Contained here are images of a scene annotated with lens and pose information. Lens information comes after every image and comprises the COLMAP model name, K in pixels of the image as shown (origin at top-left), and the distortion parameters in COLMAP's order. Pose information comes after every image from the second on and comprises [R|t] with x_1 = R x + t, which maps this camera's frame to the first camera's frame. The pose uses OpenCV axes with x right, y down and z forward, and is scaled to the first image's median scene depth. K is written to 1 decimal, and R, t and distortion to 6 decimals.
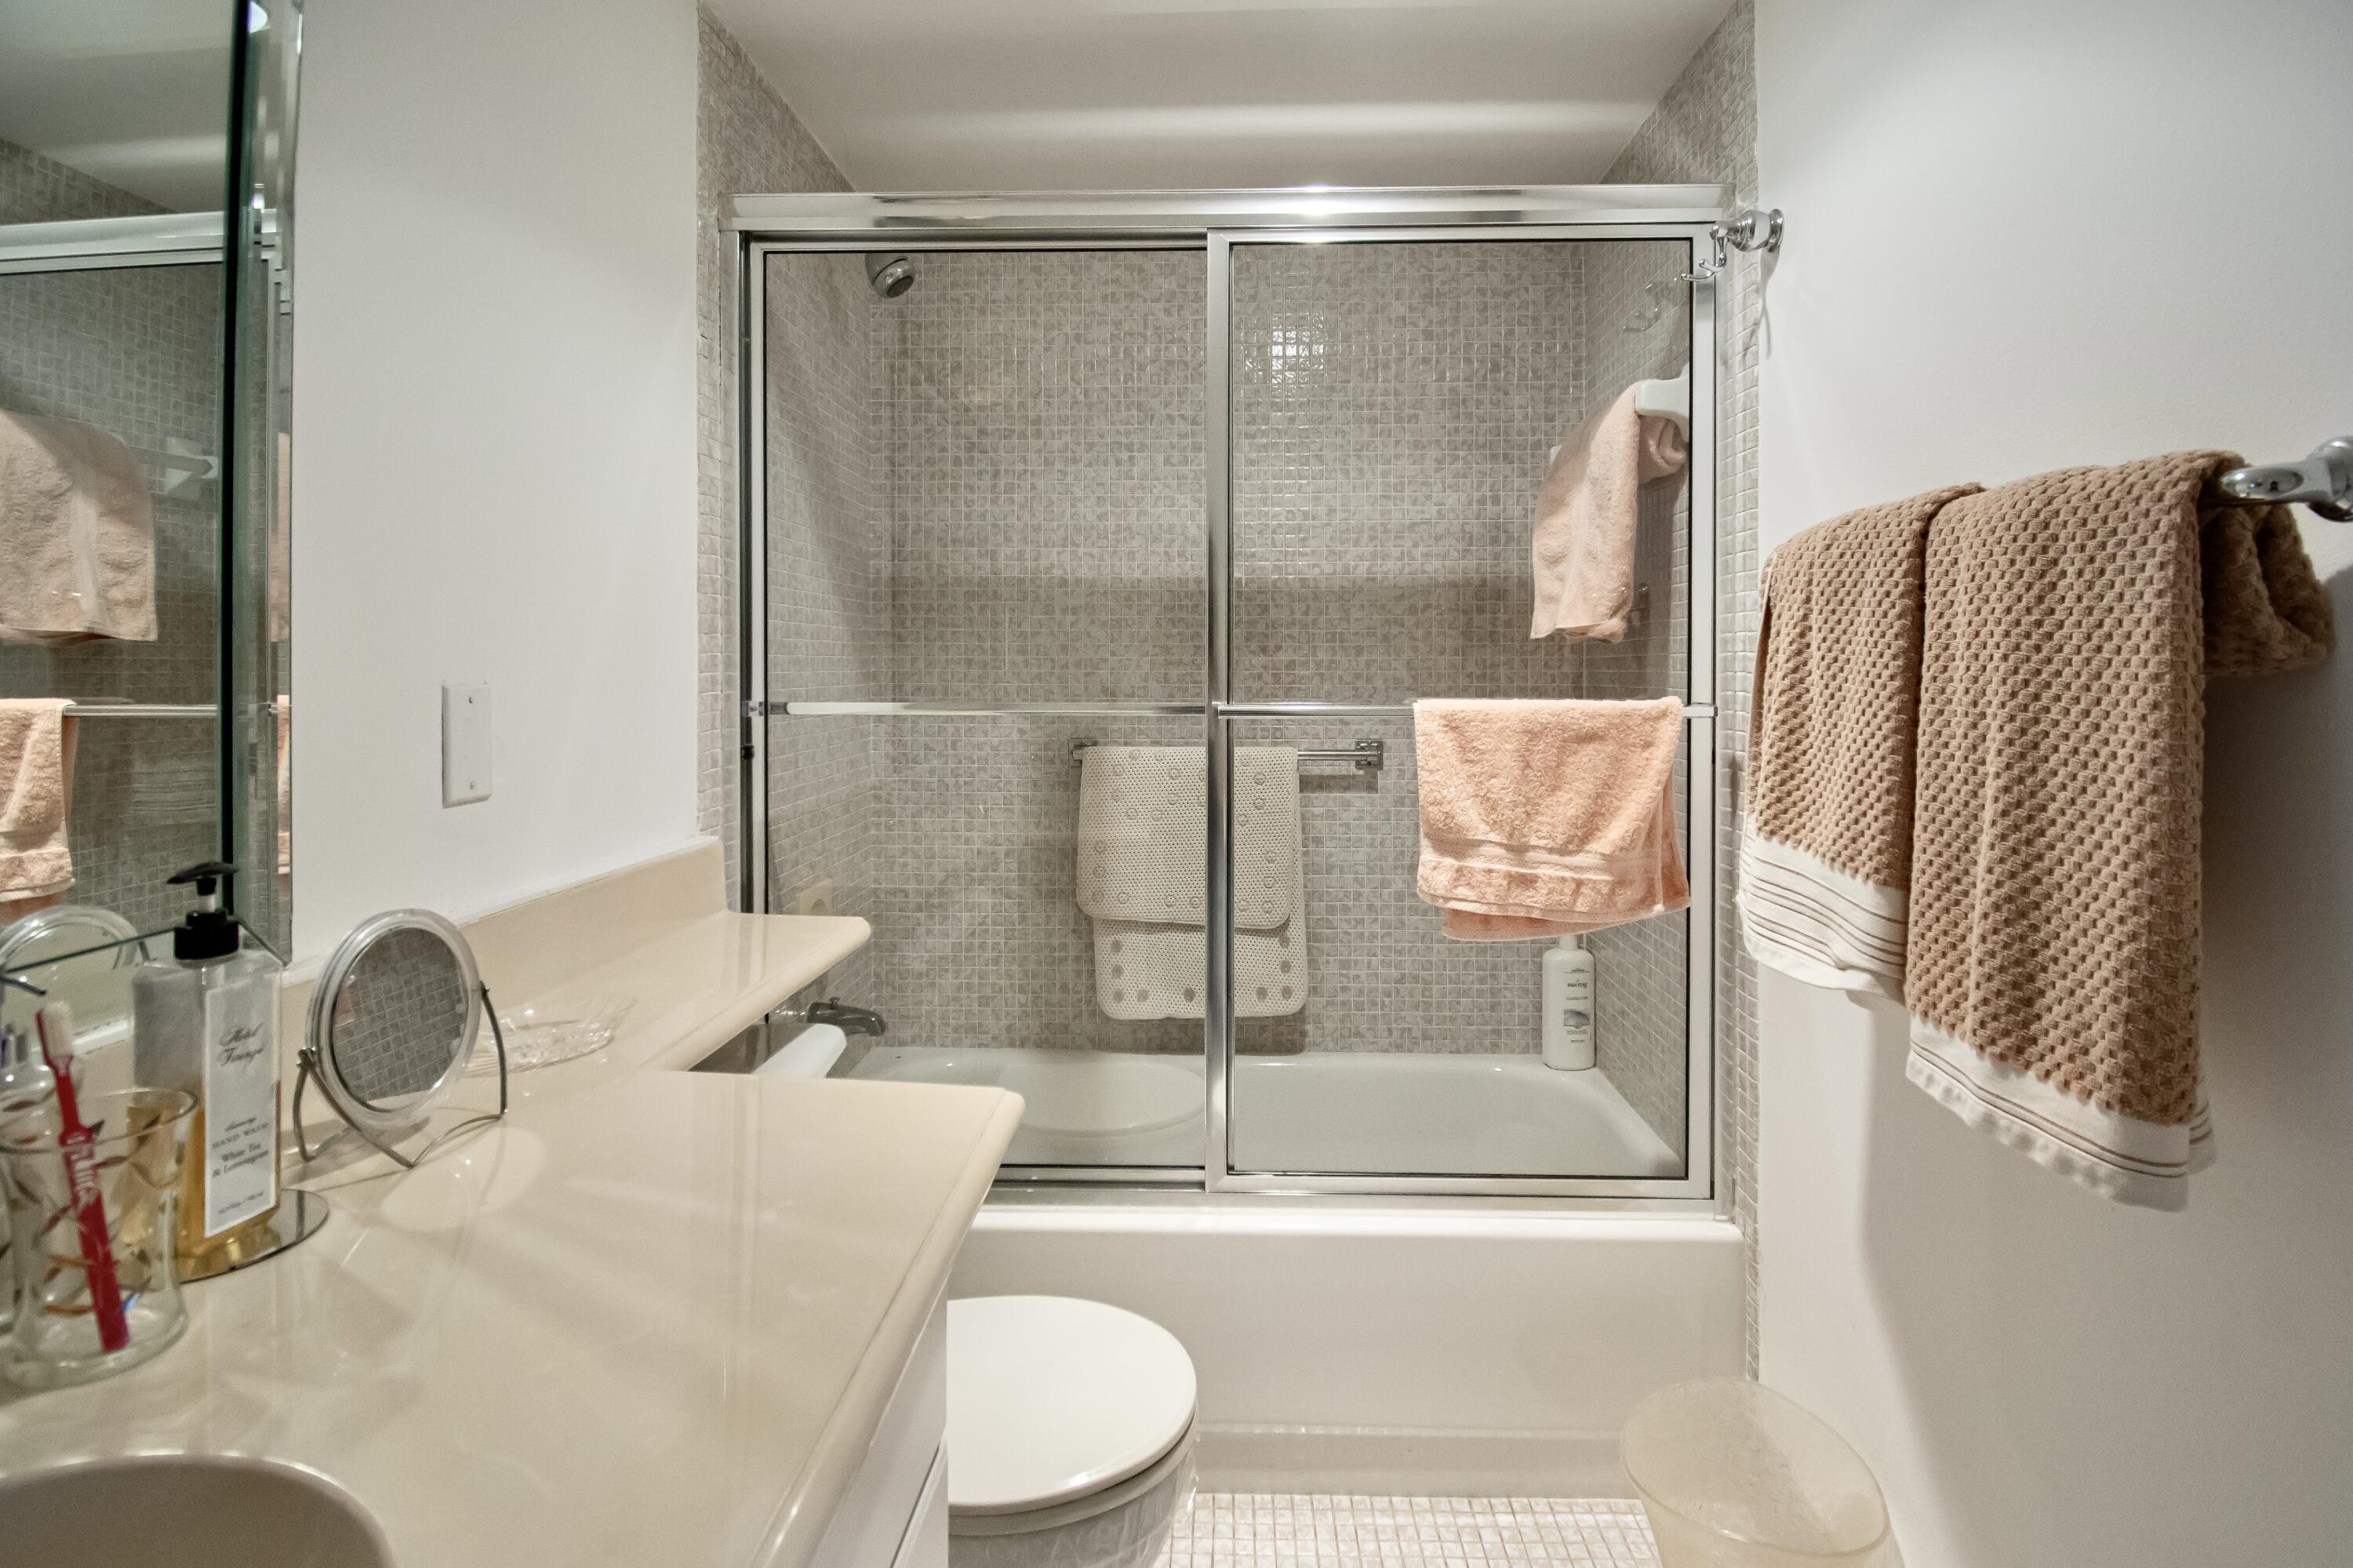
lens RADIAL K [[1160.5, 0, 1188.8], [0, 1160.5, 676.6], [0, 0, 1]] dist [0.007471, -0.003100]
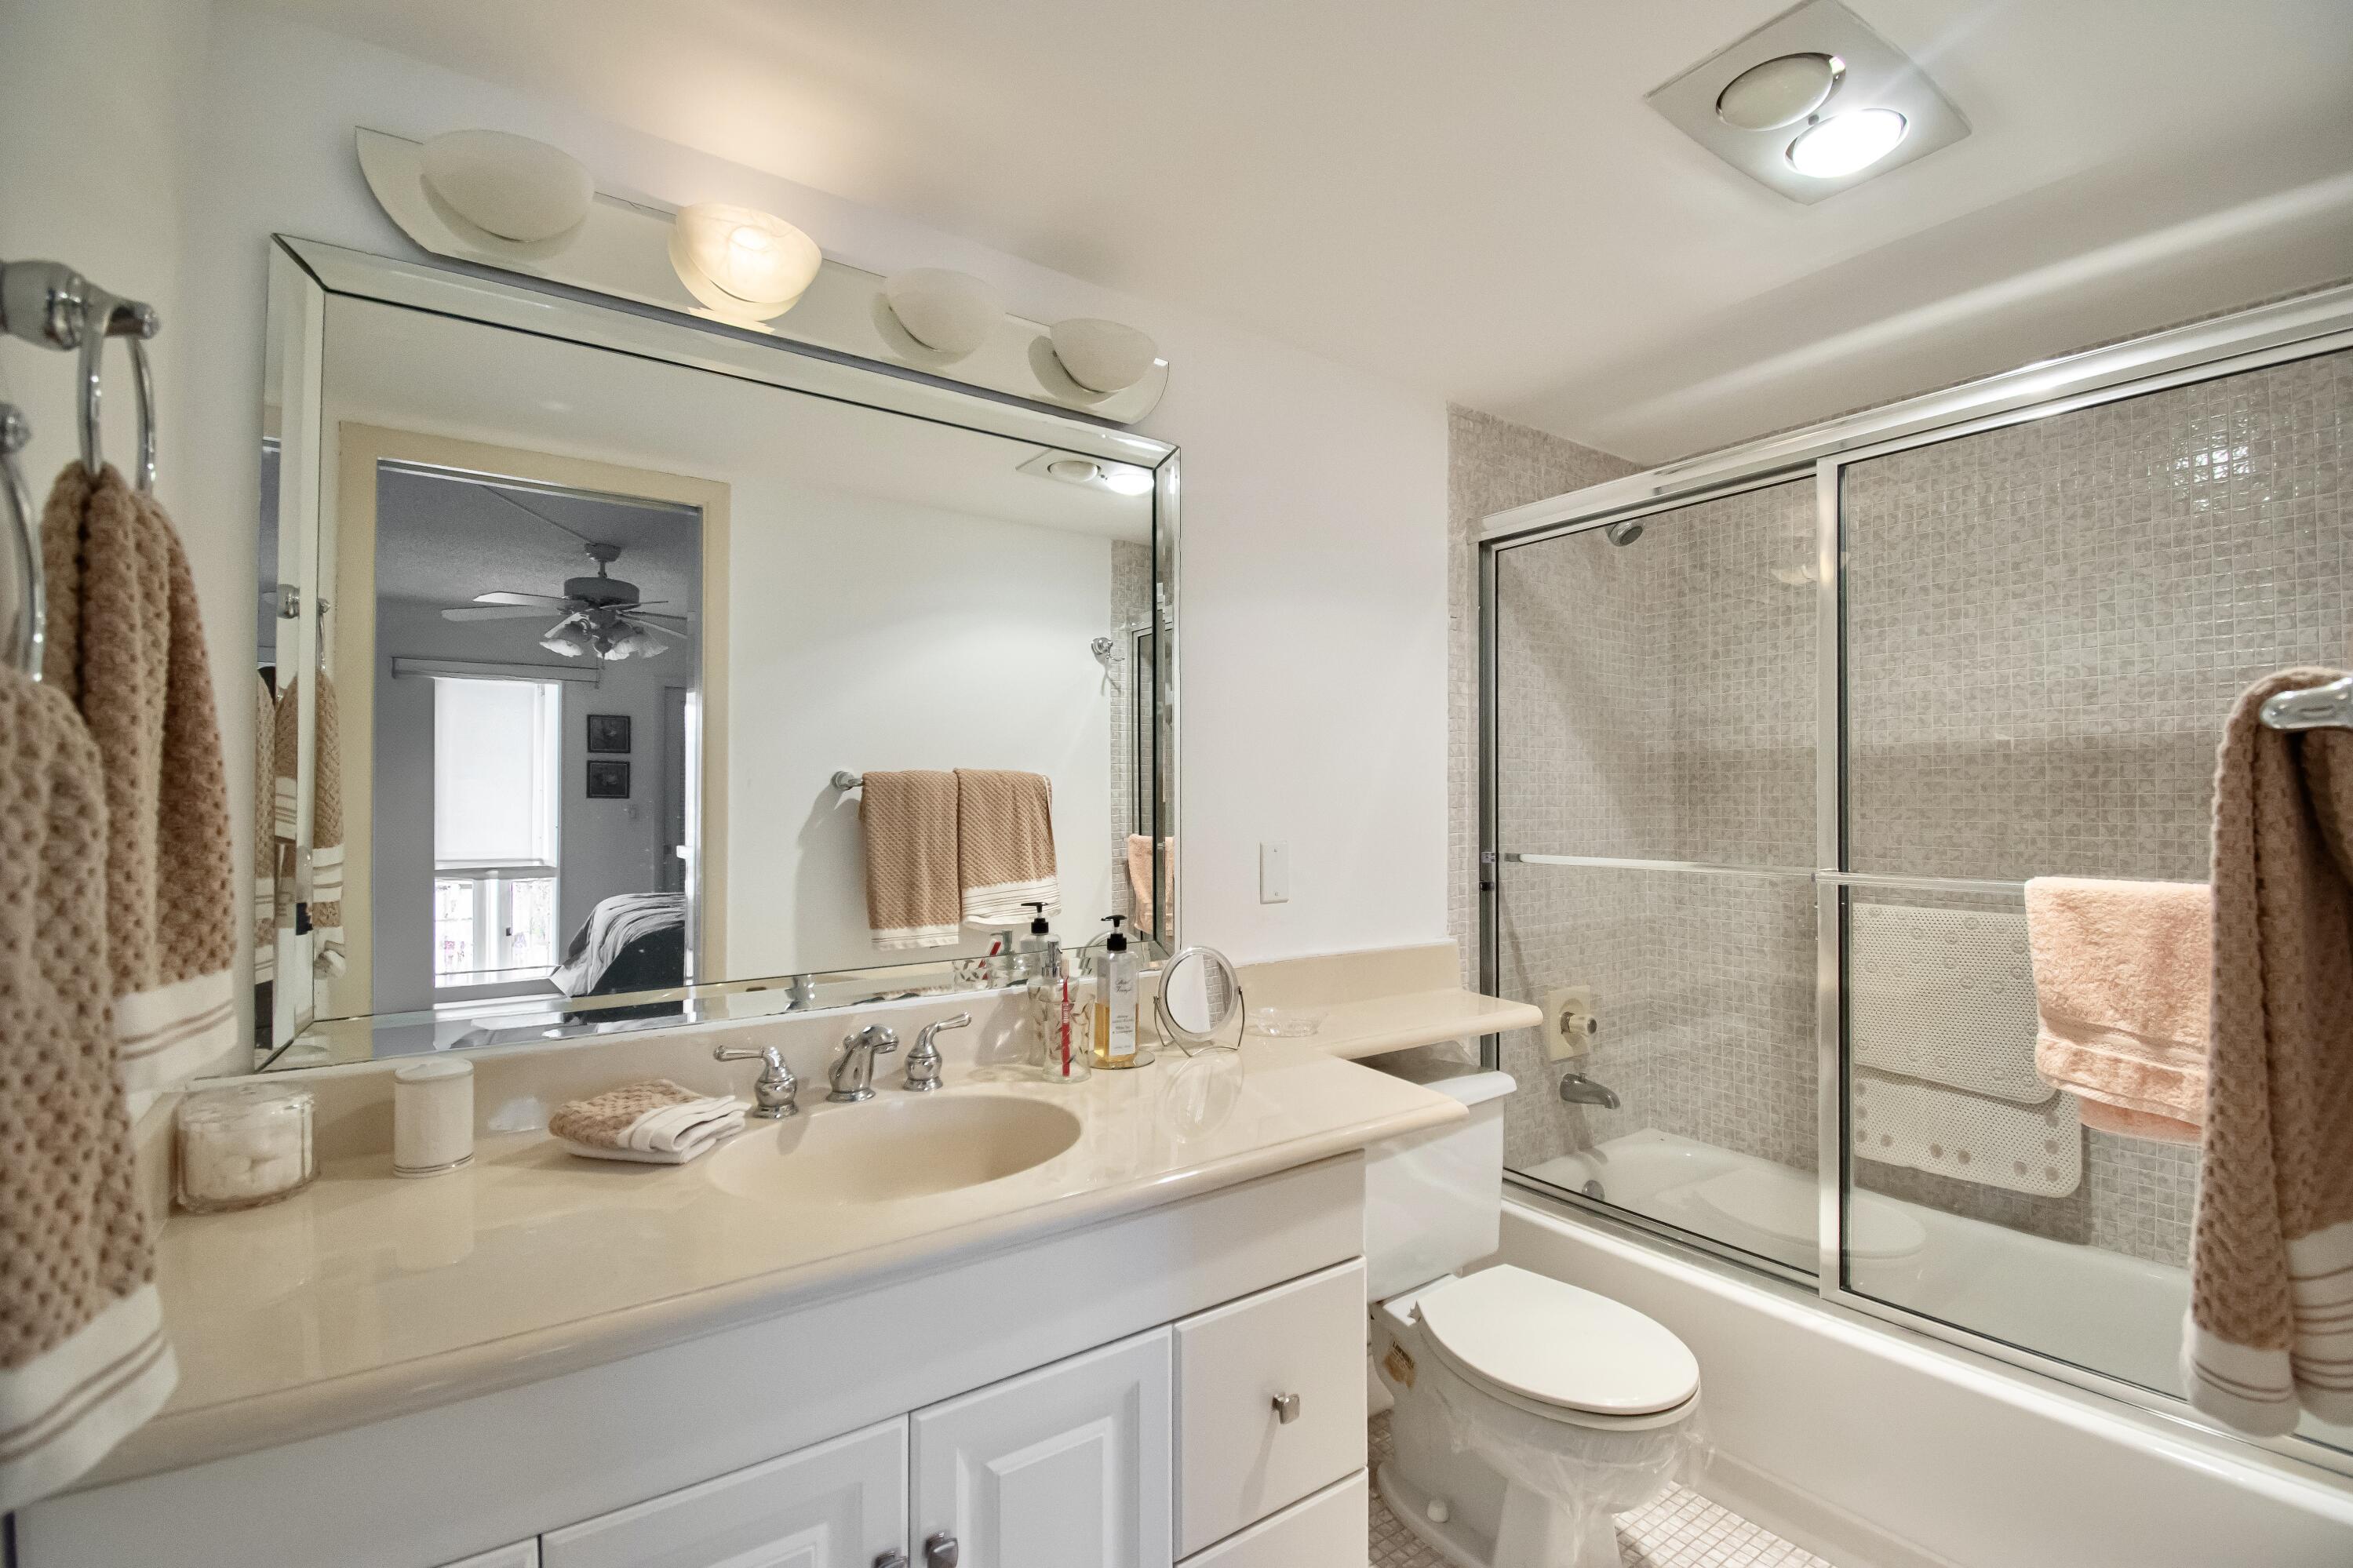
lens RADIAL K [[1051.8, 0, 1178.6], [0, 1051.8, 786.8], [0, 0, 1]] dist [-0.001794, -0.014304]
pose [[0.598601, -0.010597, -0.800977, 0.335266], [-0.006776, 0.999810, -0.018291, -0.025345], [0.801019, 0.016376, 0.598415, -0.090640]]
